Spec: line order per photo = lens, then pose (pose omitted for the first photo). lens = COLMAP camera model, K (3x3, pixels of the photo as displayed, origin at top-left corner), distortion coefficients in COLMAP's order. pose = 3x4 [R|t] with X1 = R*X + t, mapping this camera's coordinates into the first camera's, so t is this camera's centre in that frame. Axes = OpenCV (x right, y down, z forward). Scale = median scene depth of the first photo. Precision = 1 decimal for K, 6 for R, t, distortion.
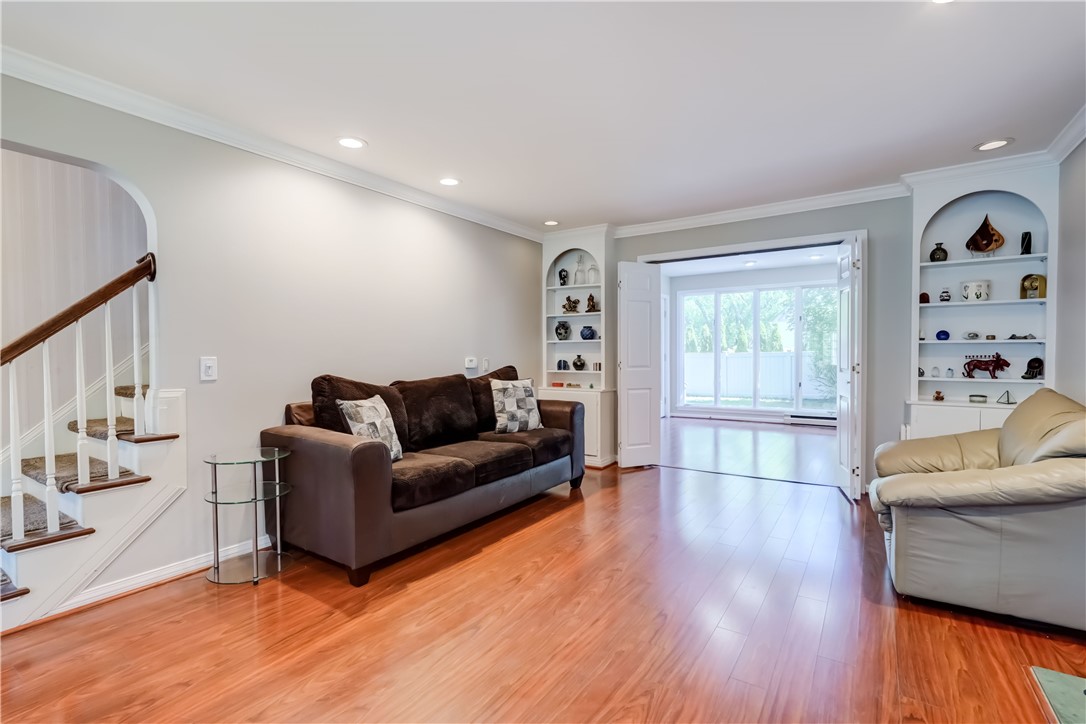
lens RADIAL K [[512.9, 0, 550.1], [0, 512.9, 363.1], [0, 0, 1]] dist [-0.009605, 0.006731]
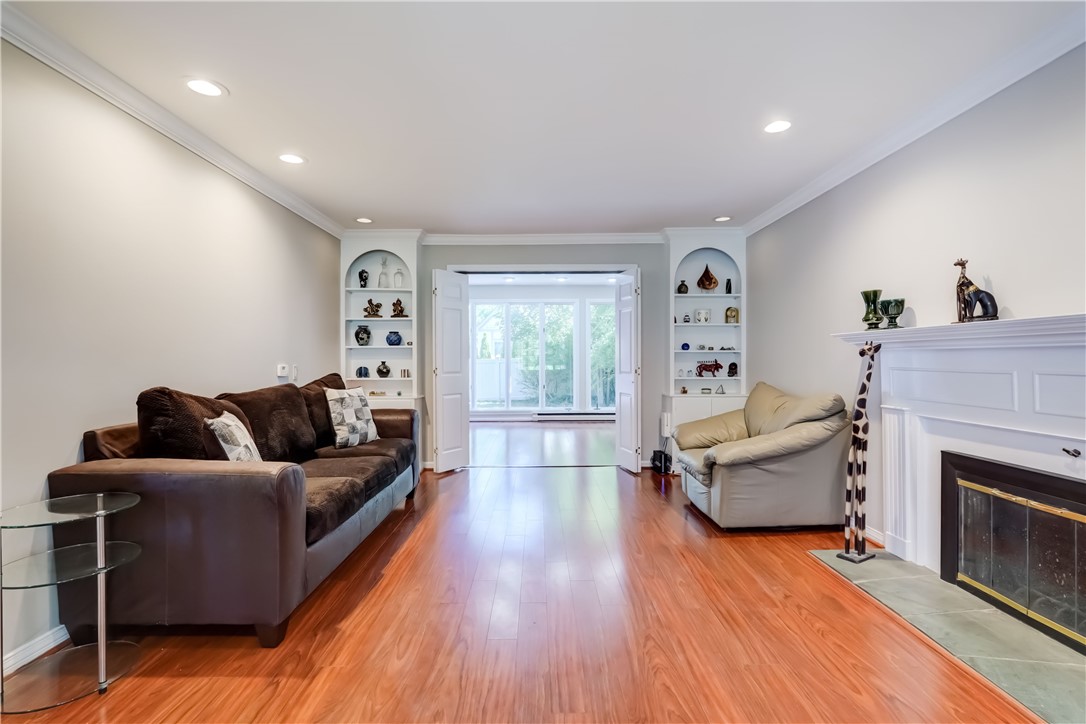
lens RADIAL K [[512.9, 0, 544.1], [0, 512.9, 364.1], [0, 0, 1]] dist [-0.009605, 0.006731]
pose [[0.825456, -0.004302, 0.564449, -0.347971], [0.011397, 0.999894, -0.009048, 0.001953], [-0.564351, 0.013902, 0.825418, 0.064163]]
